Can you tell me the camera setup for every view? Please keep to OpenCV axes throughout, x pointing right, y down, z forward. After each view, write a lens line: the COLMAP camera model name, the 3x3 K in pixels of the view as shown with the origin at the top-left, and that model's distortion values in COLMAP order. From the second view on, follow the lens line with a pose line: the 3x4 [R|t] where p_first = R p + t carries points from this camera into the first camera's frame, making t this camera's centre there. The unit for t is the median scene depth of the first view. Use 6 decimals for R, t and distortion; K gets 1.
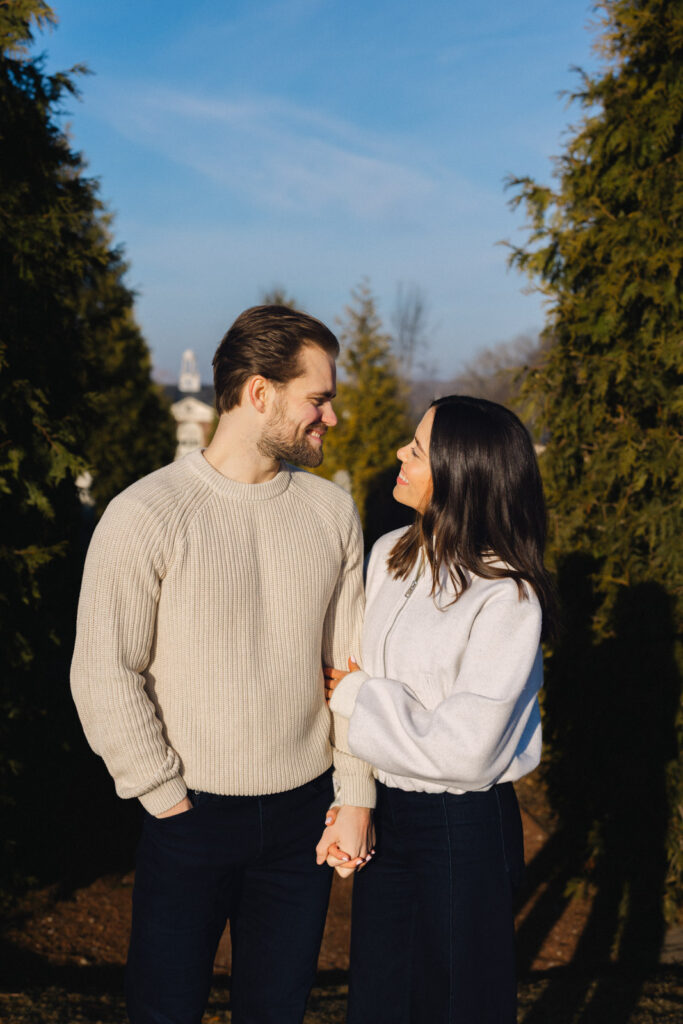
lens RADIAL K [[1582.7, 0, 340.2], [0, 1582.7, 562.4], [0, 0, 1]] dist [-0.018892, 0.012819]
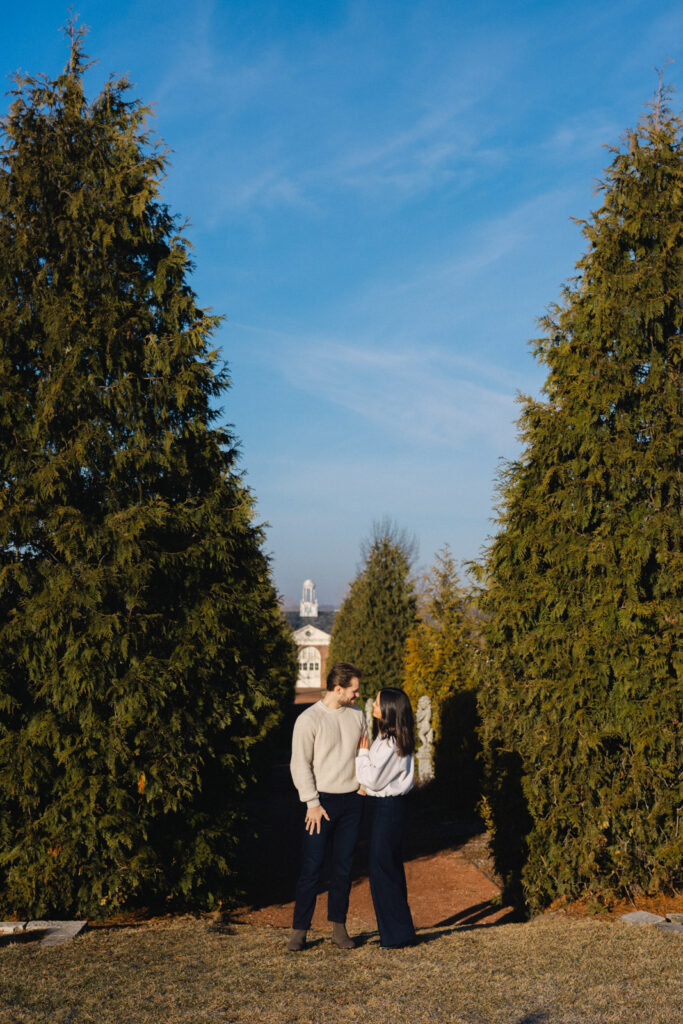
lens RADIAL K [[1352.6, 0, 358.3], [0, 1352.6, 494.5], [0, 0, 1]] dist [0.034249, 0.019595]
pose [[0.998145, -0.019777, -0.057583, 0.081158], [0.007721, 0.979252, -0.202499, 0.040933], [0.060393, 0.201678, 0.977588, -0.903757]]
